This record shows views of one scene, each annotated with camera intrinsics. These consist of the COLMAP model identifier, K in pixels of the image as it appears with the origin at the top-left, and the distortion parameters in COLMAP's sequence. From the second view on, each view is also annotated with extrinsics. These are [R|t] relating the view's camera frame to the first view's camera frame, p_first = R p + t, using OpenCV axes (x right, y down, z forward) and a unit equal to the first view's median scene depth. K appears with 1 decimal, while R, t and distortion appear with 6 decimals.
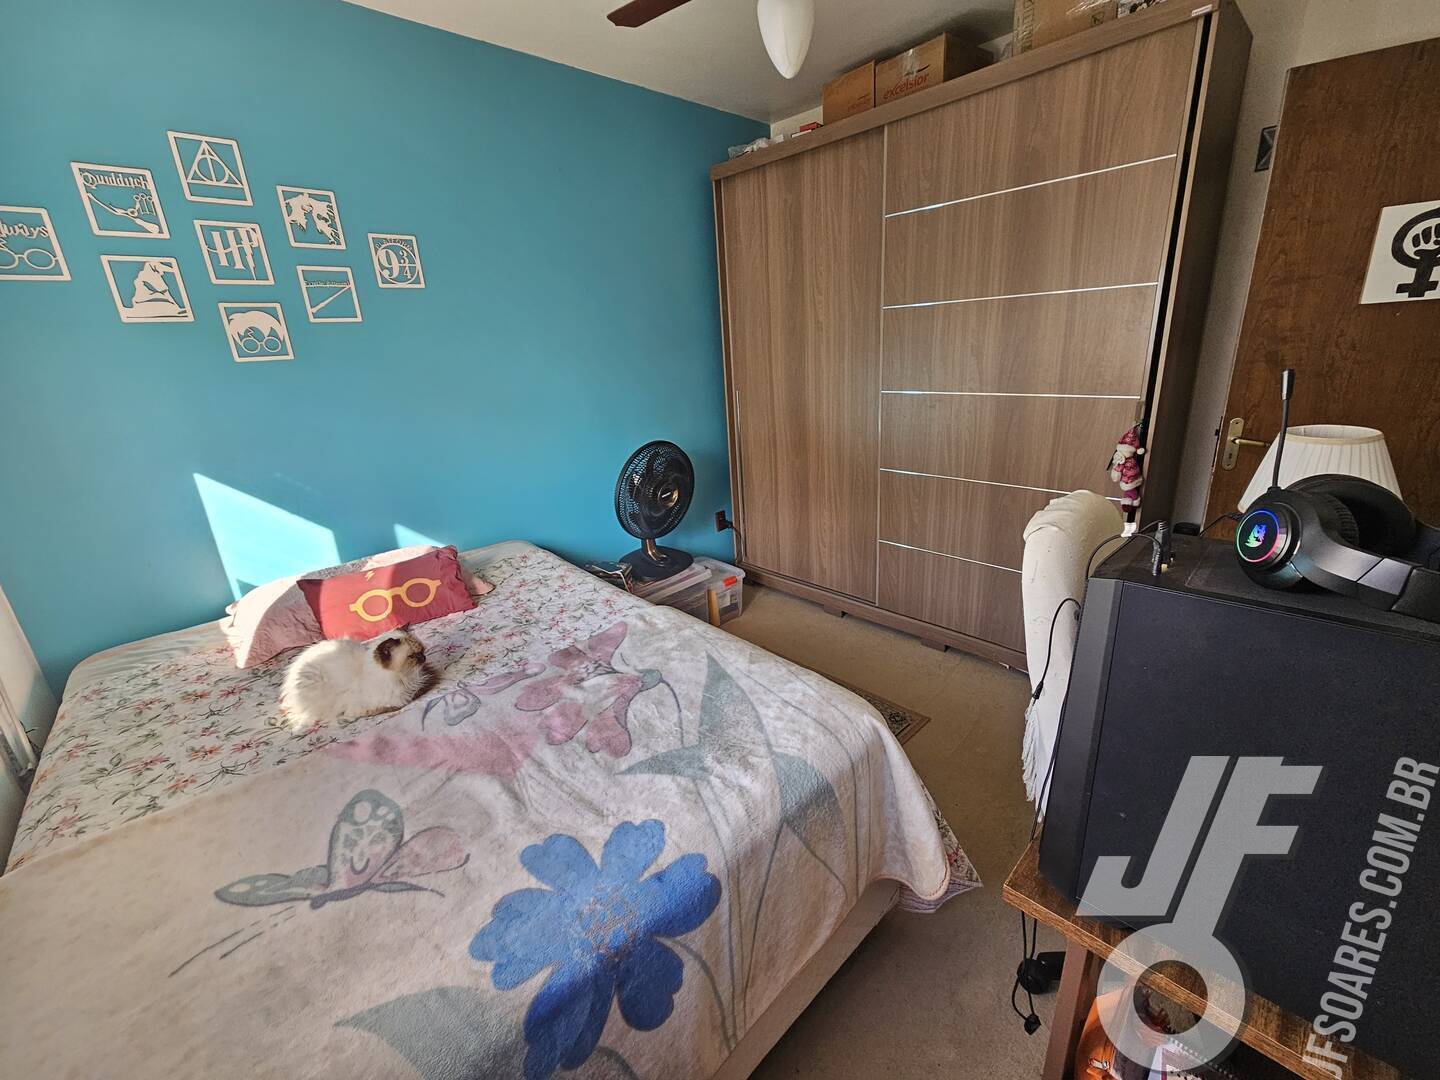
lens RADIAL K [[590.8, 0, 718.5], [0, 590.8, 527.9], [0, 0, 1]] dist [-0.001848, -0.000242]
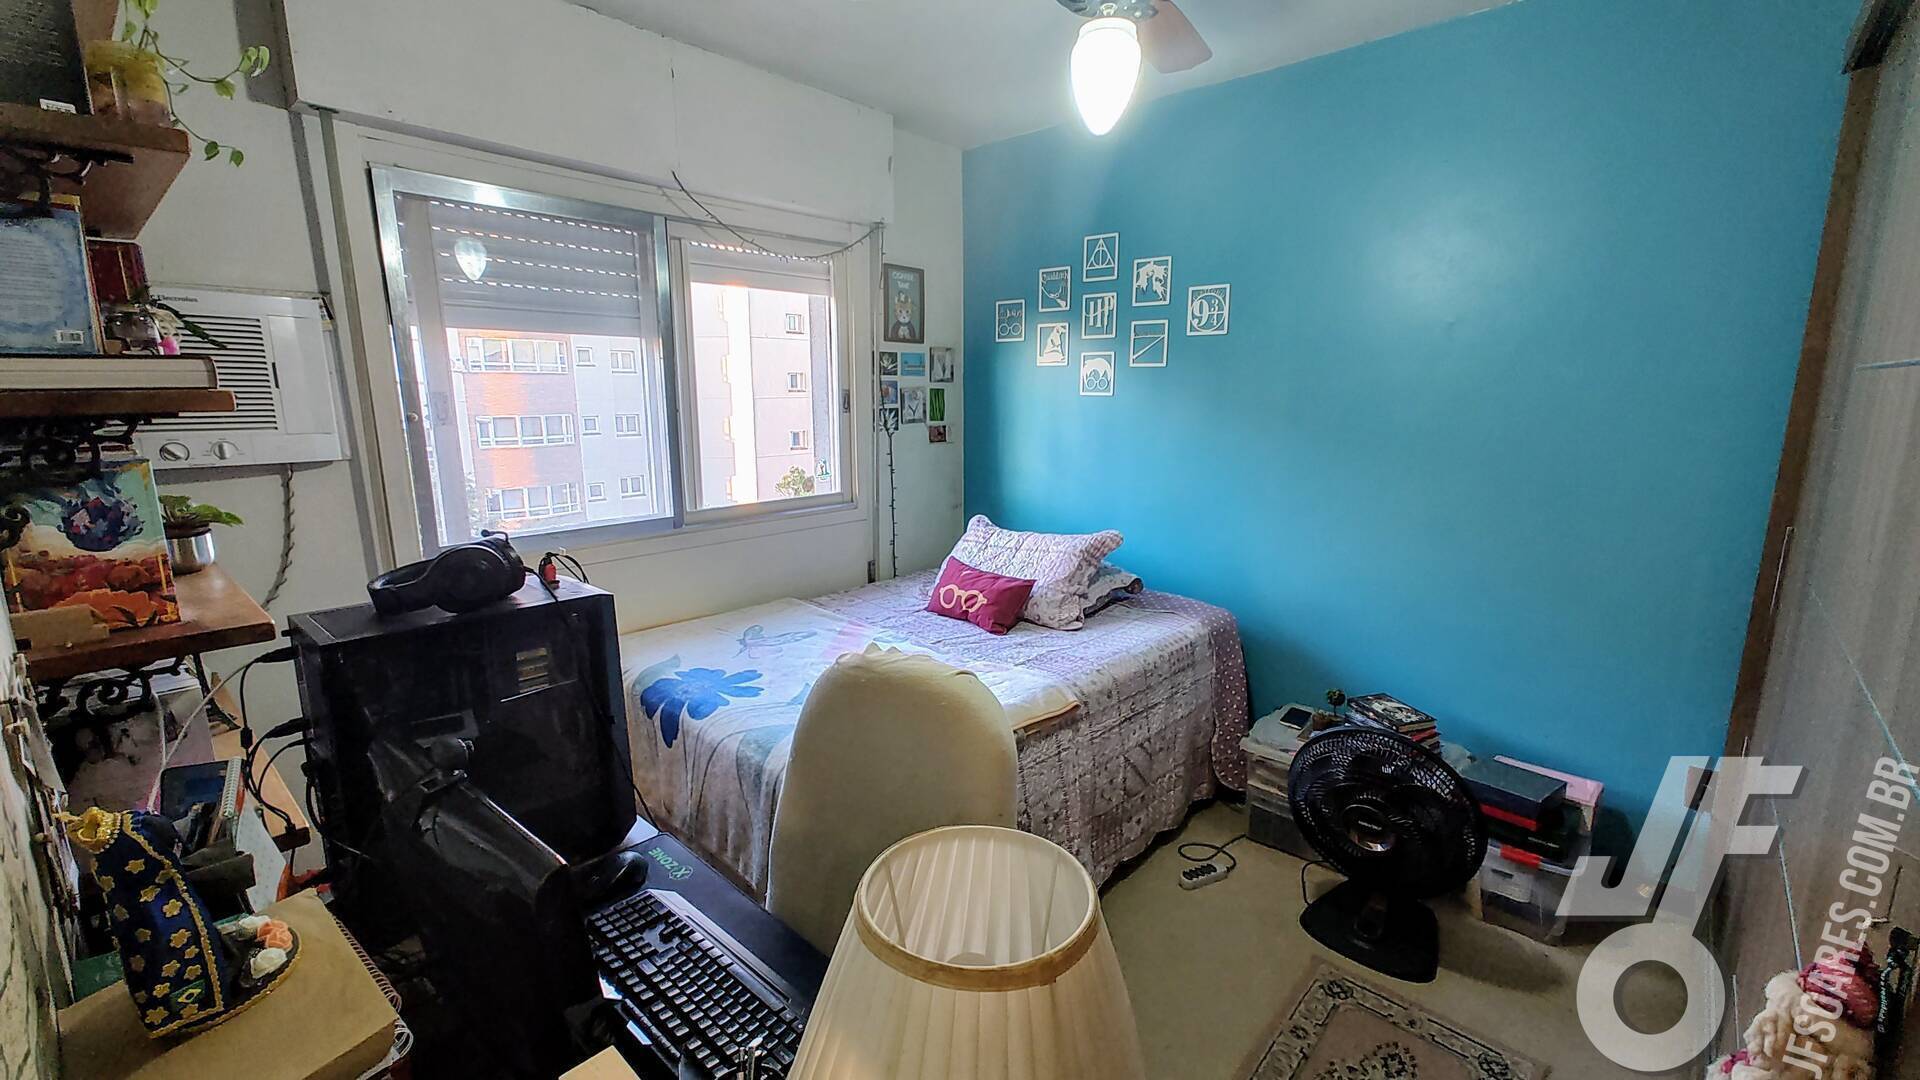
lens RADIAL K [[800.2, 0, 946.7], [0, 800.2, 545.4], [0, 0, 1]] dist [0.009187, 0.001085]
pose [[0.066959, 0.252215, -0.965352, 1.025006], [-0.306873, 0.925831, 0.220604, -0.277784], [0.949392, 0.281469, 0.139390, 0.565189]]
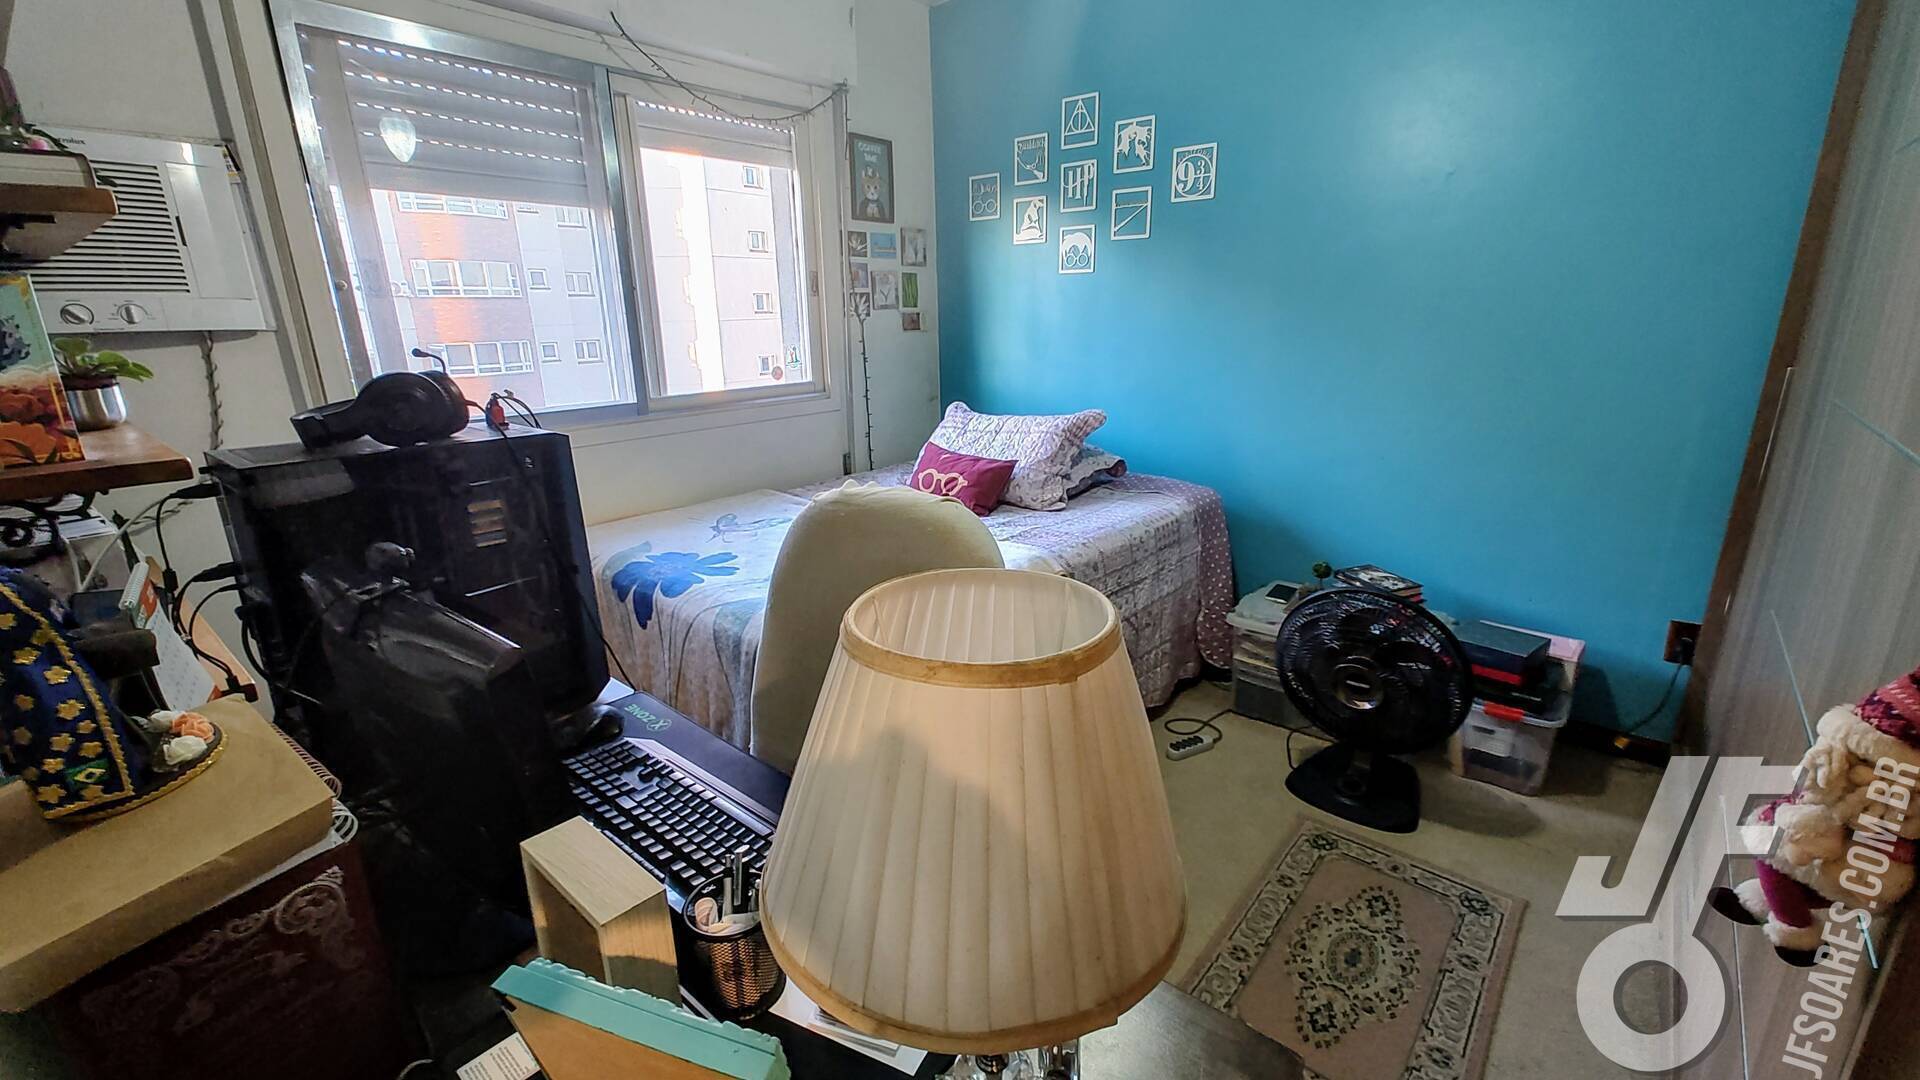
lens RADIAL K [[802.7, 0, 942.3], [0, 802.7, 544.1], [0, 0, 1]] dist [0.008433, 0.000678]
pose [[0.097408, 0.335929, -0.936837, 1.007904], [-0.289024, 0.910294, 0.296360, -0.194104], [0.952353, 0.241901, 0.185761, 0.586730]]
